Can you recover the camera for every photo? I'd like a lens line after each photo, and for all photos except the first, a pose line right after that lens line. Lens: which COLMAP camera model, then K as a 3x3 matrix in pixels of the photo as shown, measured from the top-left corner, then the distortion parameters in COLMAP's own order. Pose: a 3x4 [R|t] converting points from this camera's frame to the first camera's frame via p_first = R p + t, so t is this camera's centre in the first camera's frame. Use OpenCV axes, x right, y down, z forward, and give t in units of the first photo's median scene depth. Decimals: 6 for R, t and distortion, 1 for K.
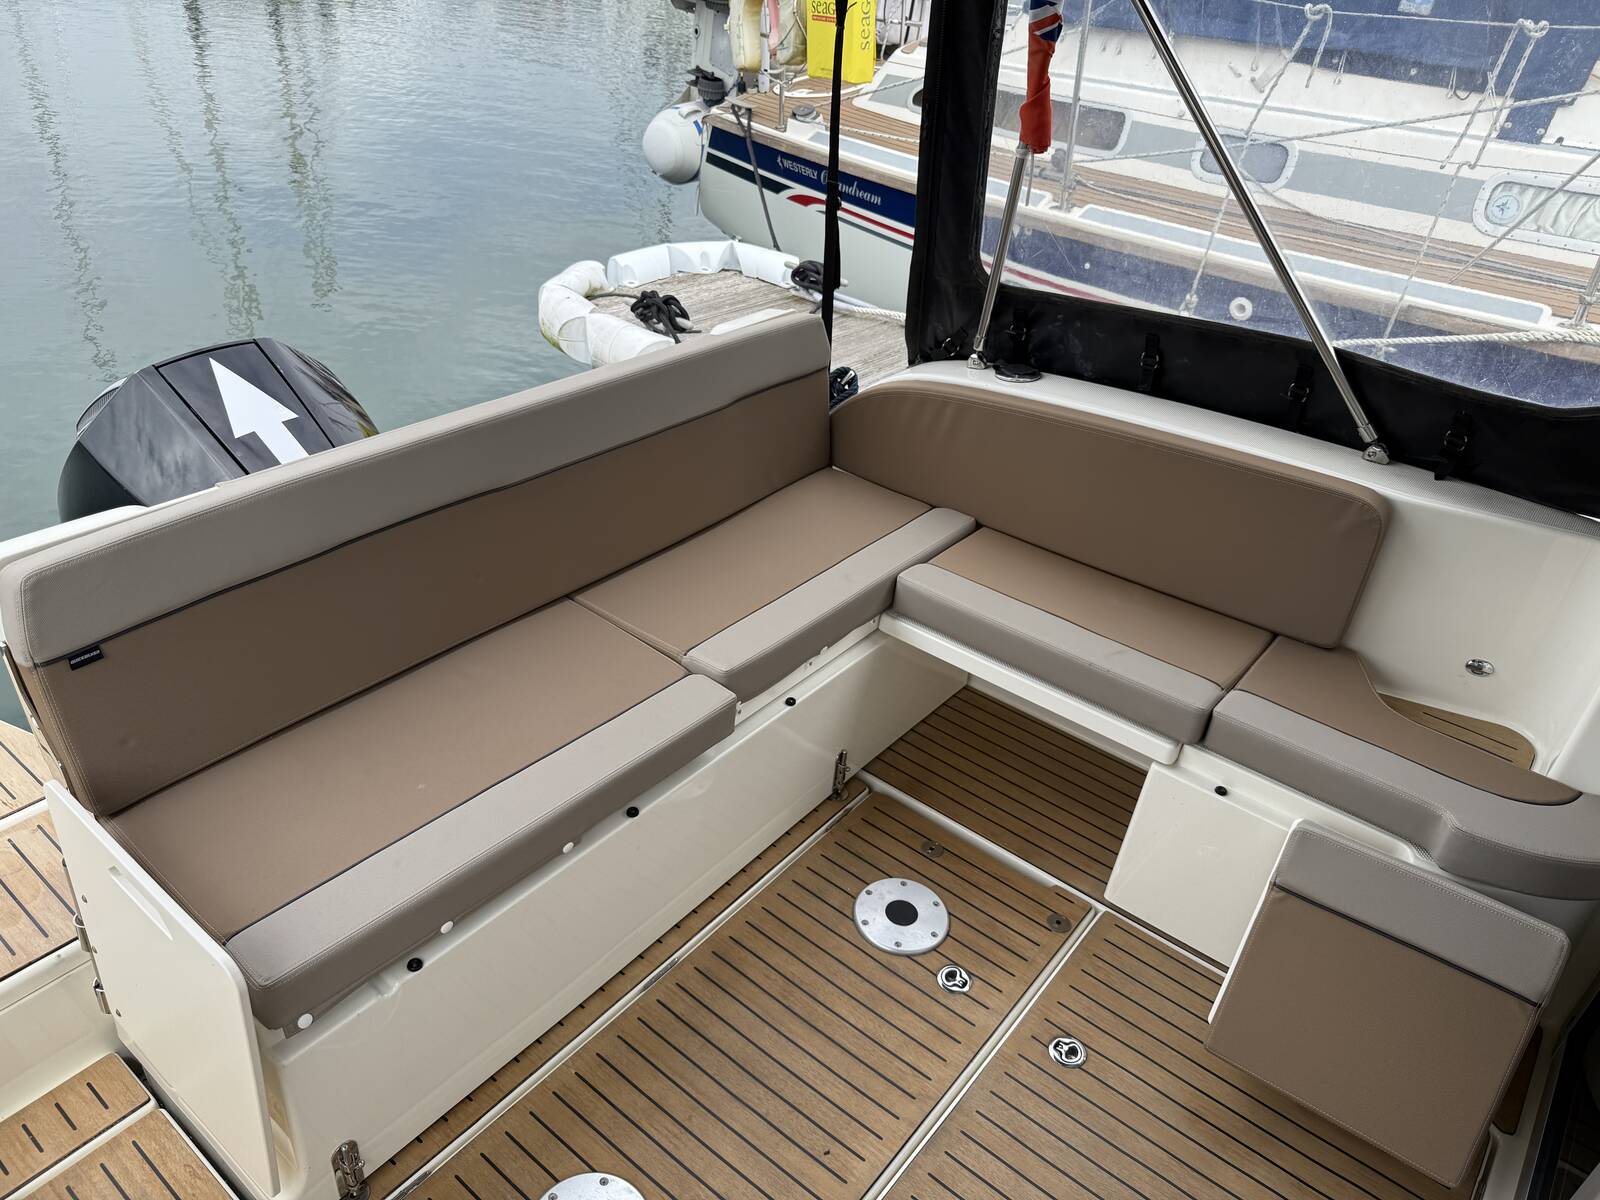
lens RADIAL K [[1159.1, 0, 801.0], [0, 1159.1, 578.1], [0, 0, 1]] dist [0.008292, 0.008444]
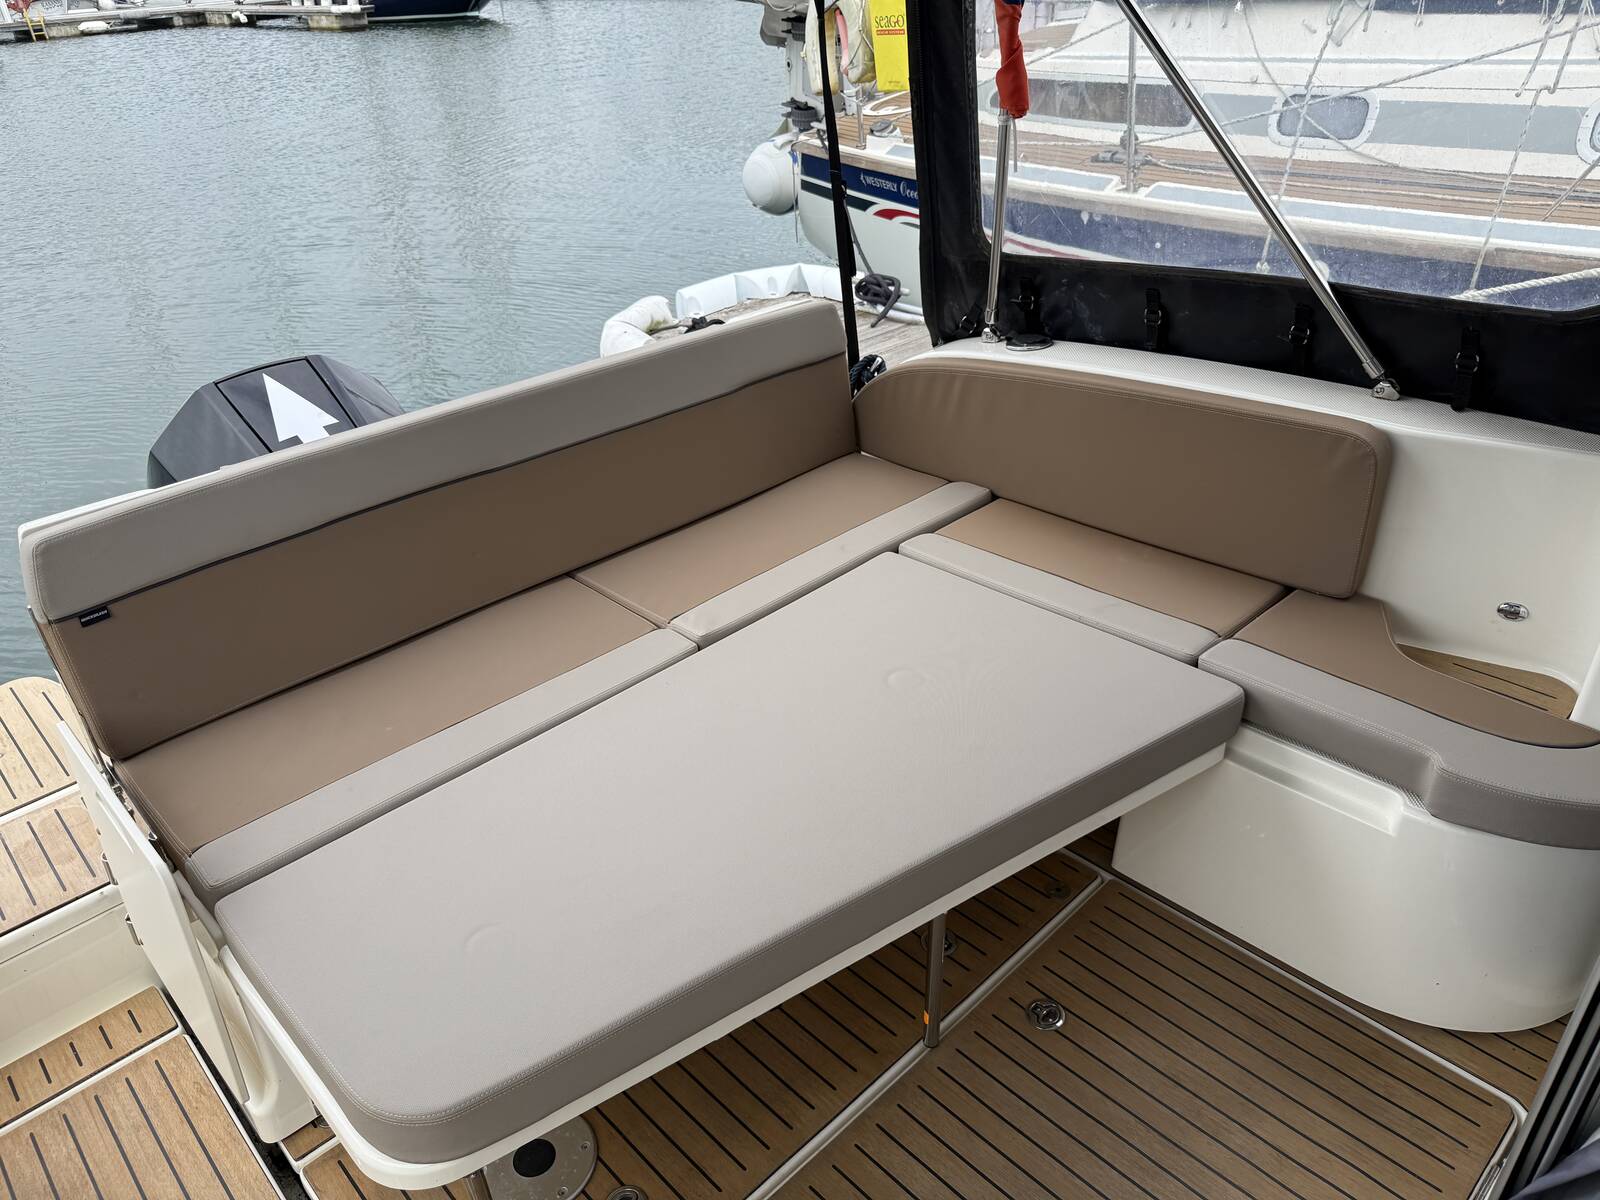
lens RADIAL K [[1165.1, 0, 802.8], [0, 1165.1, 567.2], [0, 0, 1]] dist [0.016102, 0.009462]
pose [[0.983246, -0.040348, -0.177761, 0.171777], [0.031425, 0.998114, -0.052736, 0.063365], [0.179553, 0.046266, 0.982660, -0.007504]]
